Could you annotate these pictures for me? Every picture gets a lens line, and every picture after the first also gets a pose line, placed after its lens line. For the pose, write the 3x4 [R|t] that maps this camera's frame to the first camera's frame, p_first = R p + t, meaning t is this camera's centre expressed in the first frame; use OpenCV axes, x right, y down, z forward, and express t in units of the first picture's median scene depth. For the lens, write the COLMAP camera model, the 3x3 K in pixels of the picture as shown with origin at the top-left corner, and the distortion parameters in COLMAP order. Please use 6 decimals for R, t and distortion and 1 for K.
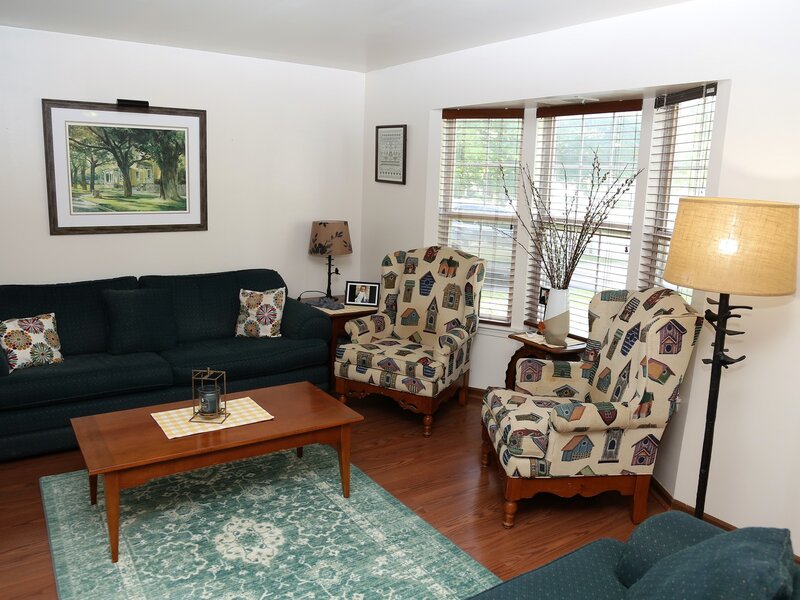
lens RADIAL K [[603.6, 0, 400.0], [0, 603.6, 300.0], [0, 0, 1]] dist [-0.099301, 0.000405]
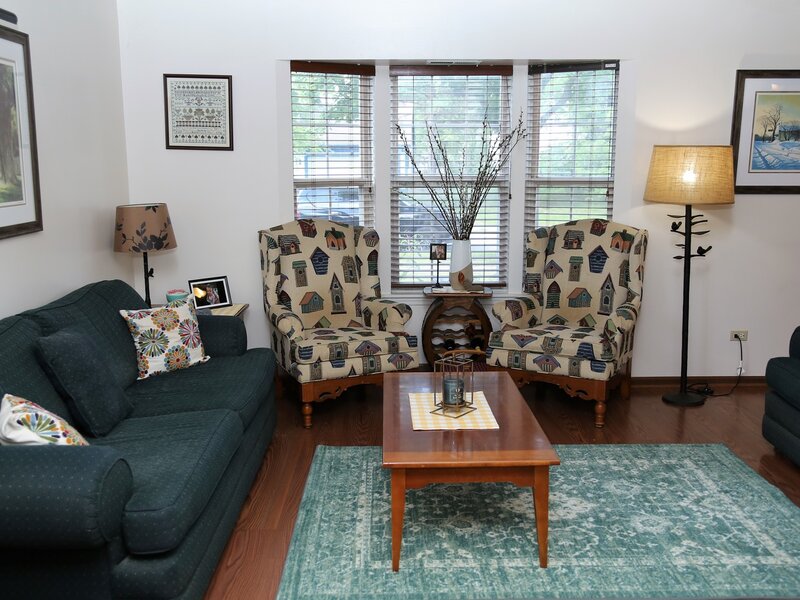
lens RADIAL K [[791.8, 0, 400.0], [0, 791.8, 300.0], [0, 0, 1]] dist [-0.018997, 0.033841]
pose [[0.569692, -0.180217, 0.801856, -0.896023], [0.183212, 0.978958, 0.089854, -0.058334], [-0.801177, 0.095720, 0.590723, 0.249817]]
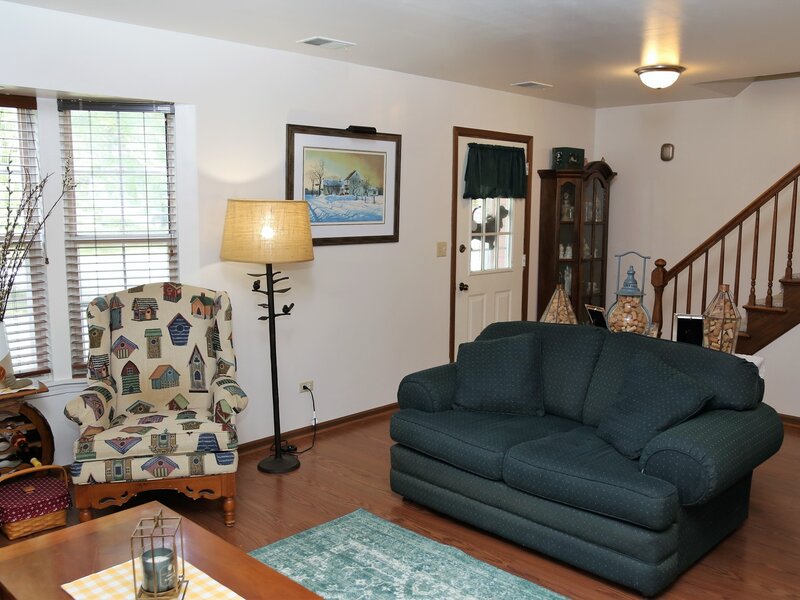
lens RADIAL K [[742.8, 0, 400.0], [0, 742.8, 300.0], [0, 0, 1]] dist [-0.012291, -0.004869]
pose [[-0.161524, -0.172680, 0.971644, -0.738280], [0.182582, 0.962346, 0.201379, -0.139379], [-0.969832, 0.209933, -0.123913, 0.551018]]
